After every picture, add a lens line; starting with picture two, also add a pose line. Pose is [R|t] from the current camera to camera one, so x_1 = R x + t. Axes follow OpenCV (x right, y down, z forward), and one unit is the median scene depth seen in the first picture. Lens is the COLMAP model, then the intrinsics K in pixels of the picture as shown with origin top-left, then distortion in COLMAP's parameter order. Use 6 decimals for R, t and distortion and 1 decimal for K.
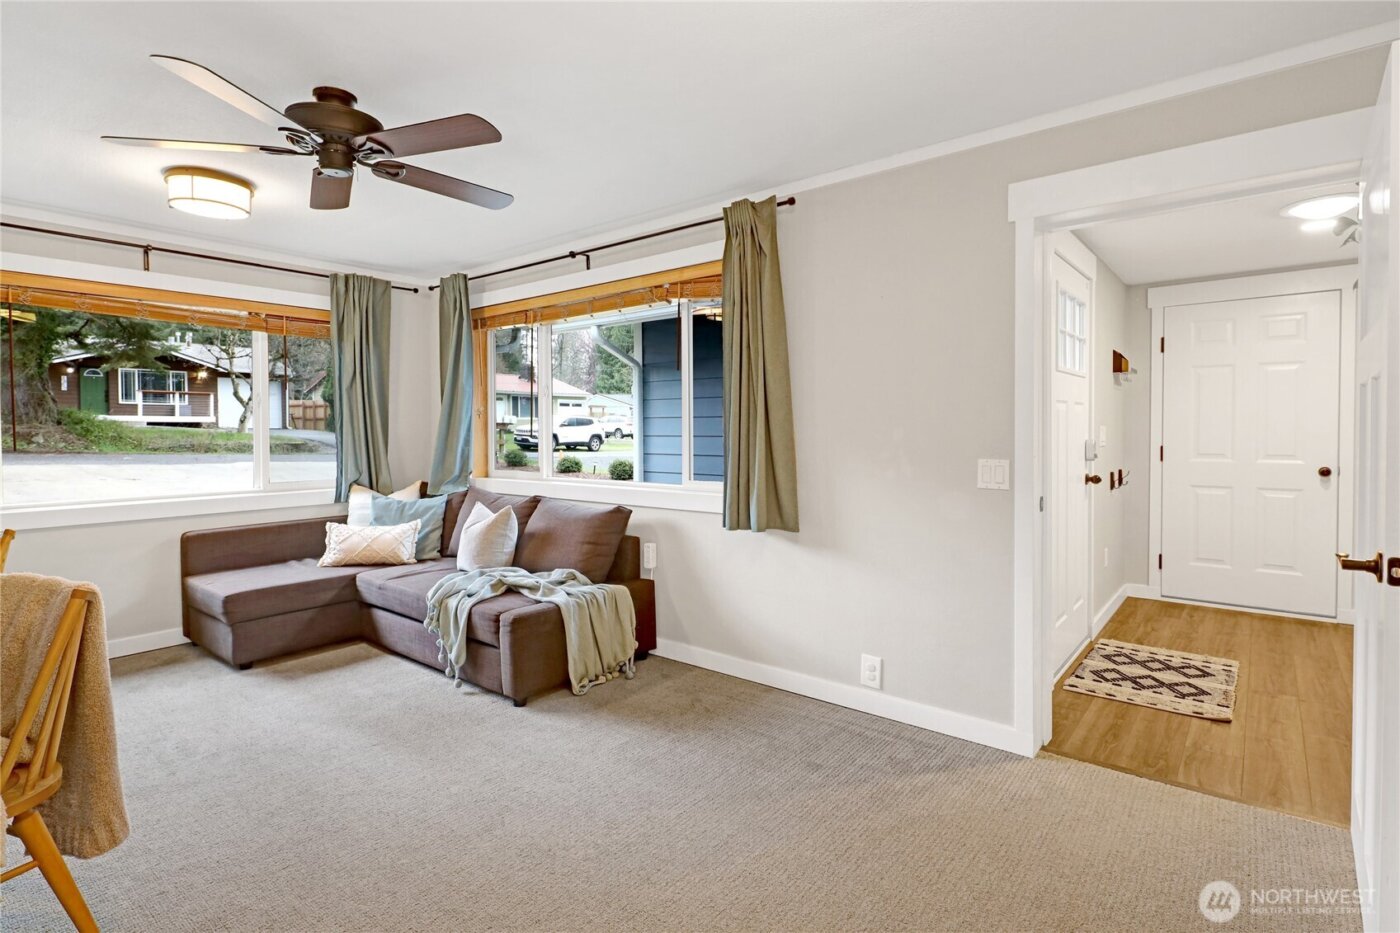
lens RADIAL K [[675.9, 0, 729.1], [0, 675.9, 441.9], [0, 0, 1]] dist [0.003425, -0.000303]
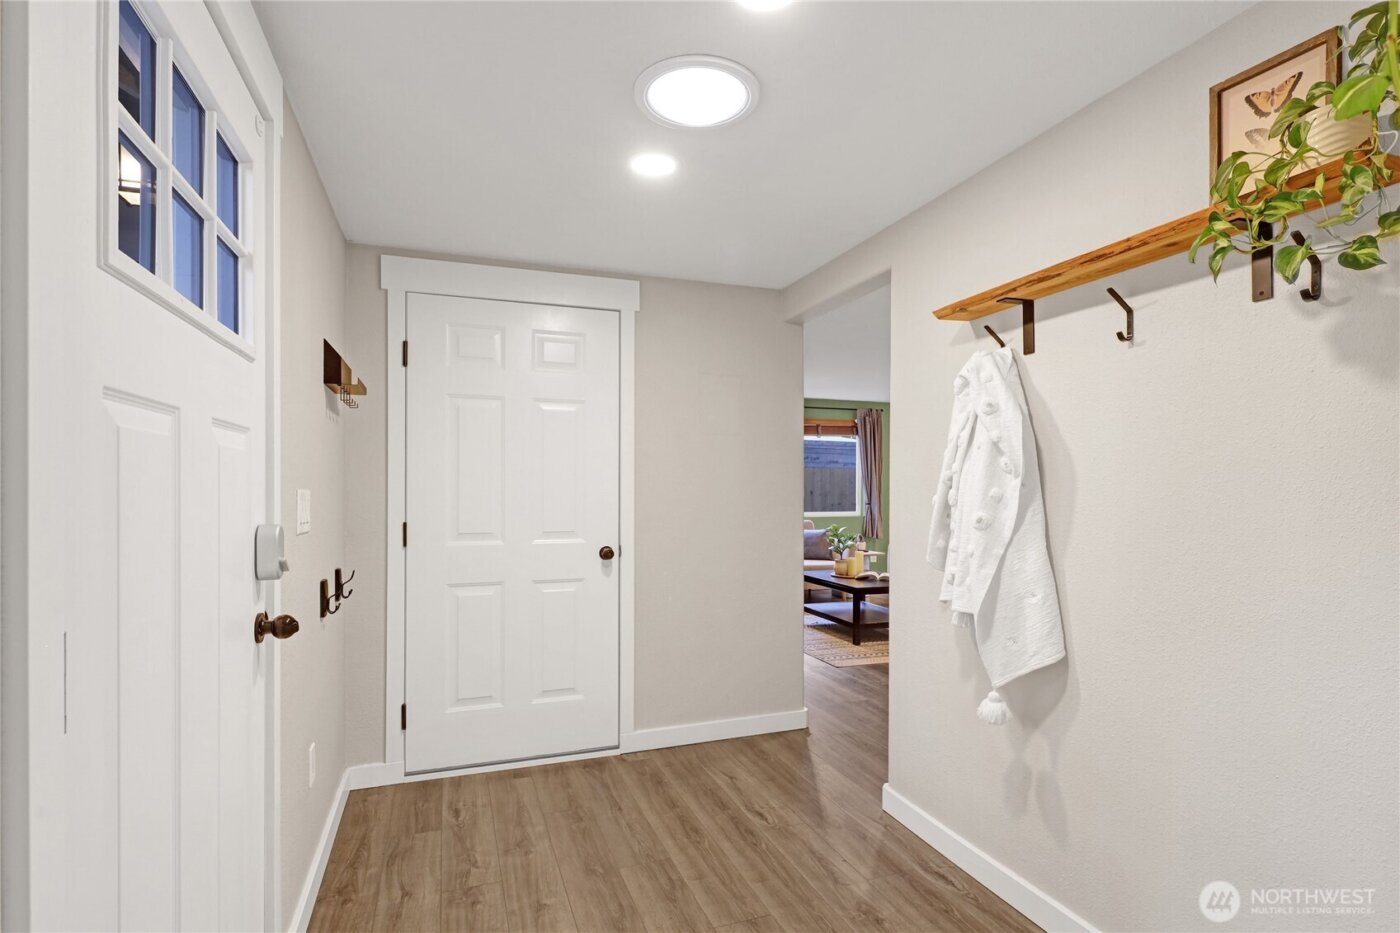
lens RADIAL K [[675.9, 0, 684.0], [0, 675.9, 488.5], [0, 0, 1]] dist [0.003425, -0.000303]
pose [[0.534183, 0.004703, 0.845356, 0.333753], [0.015103, 0.999772, -0.015105, -0.014816], [-0.845234, 0.020836, 0.533990, 0.592609]]
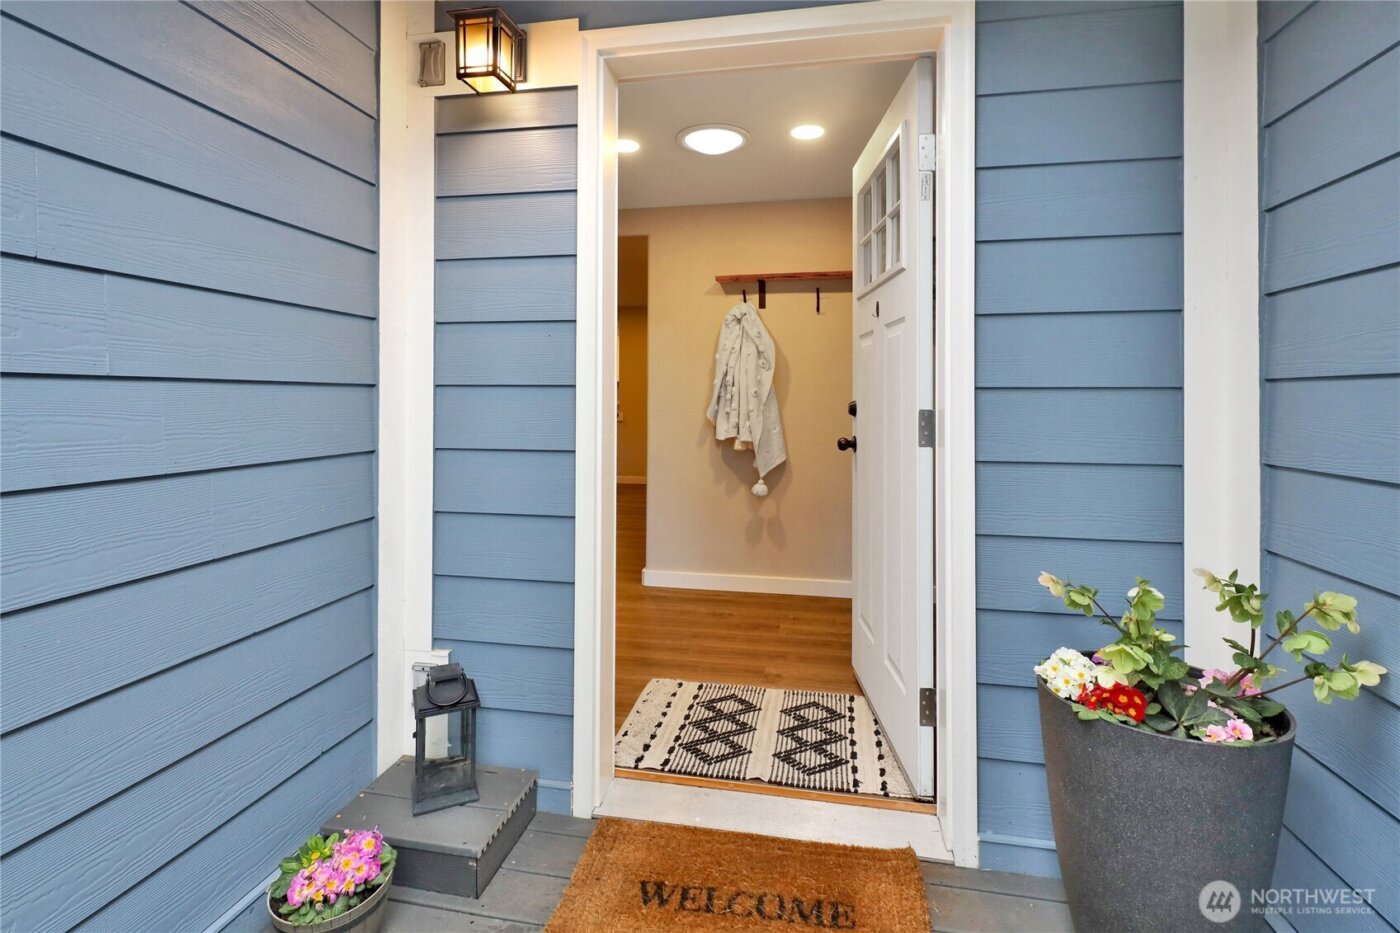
lens RADIAL K [[675.9, 0, 709.9], [0, 675.9, 396.6], [0, 0, 1]] dist [0.003425, -0.000303]
pose [[-0.445273, -0.003040, 0.895390, 0.037570], [0.011159, 0.999898, 0.008944, 0.000939], [-0.895325, 0.013974, -0.445193, 1.166126]]
